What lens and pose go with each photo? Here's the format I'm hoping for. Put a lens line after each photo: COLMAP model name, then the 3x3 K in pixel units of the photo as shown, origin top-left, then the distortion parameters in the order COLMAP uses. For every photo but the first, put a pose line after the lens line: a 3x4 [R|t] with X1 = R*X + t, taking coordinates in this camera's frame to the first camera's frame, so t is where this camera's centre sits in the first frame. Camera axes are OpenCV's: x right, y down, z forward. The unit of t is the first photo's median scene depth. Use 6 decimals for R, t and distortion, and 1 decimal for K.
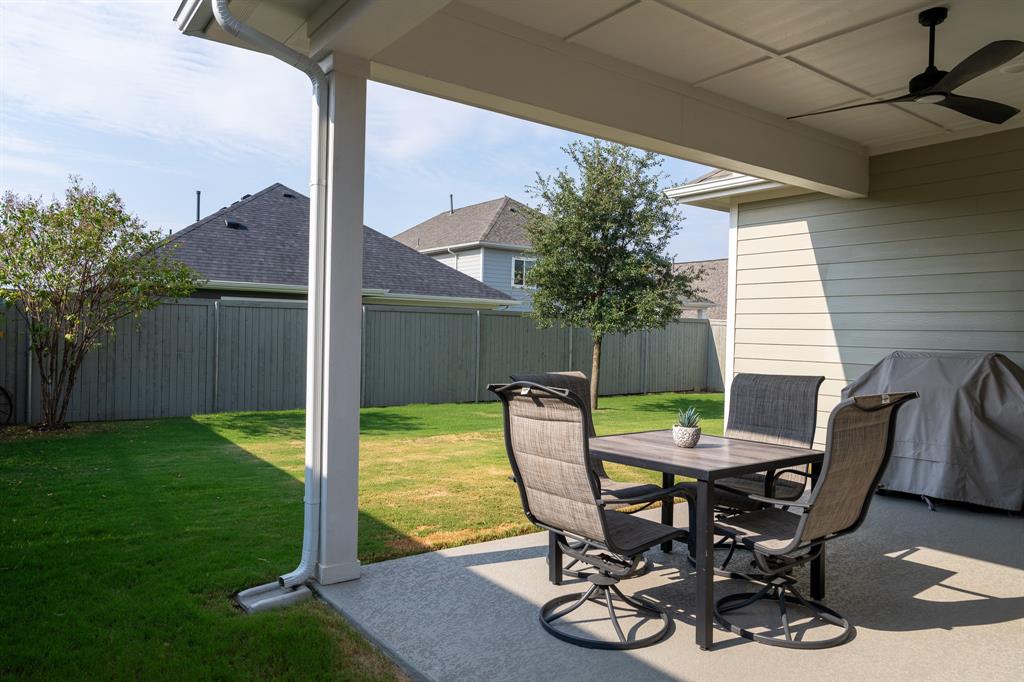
lens RADIAL K [[689.0, 0, 522.2], [0, 689.0, 342.2], [0, 0, 1]] dist [-0.018002, 0.021041]
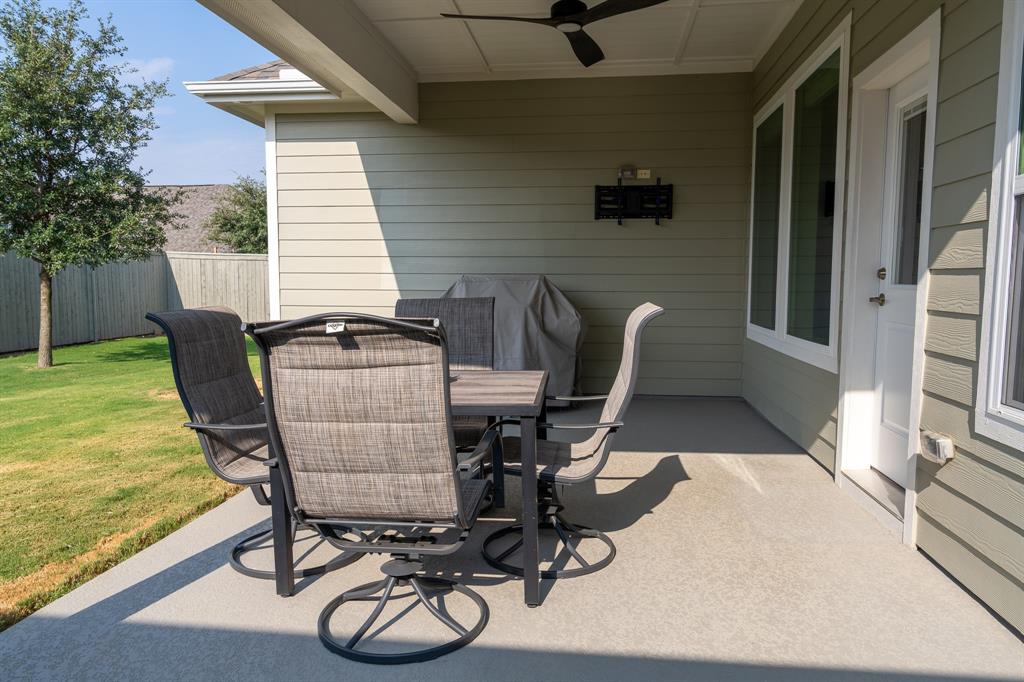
lens RADIAL K [[689.0, 0, 513.4], [0, 689.0, 341.3], [0, 0, 1]] dist [-0.018002, 0.021041]
pose [[0.692968, -0.084471, 0.716003, -0.143406], [0.020040, 0.994986, 0.097989, 0.009666], [-0.720690, -0.053554, 0.691186, 0.174809]]
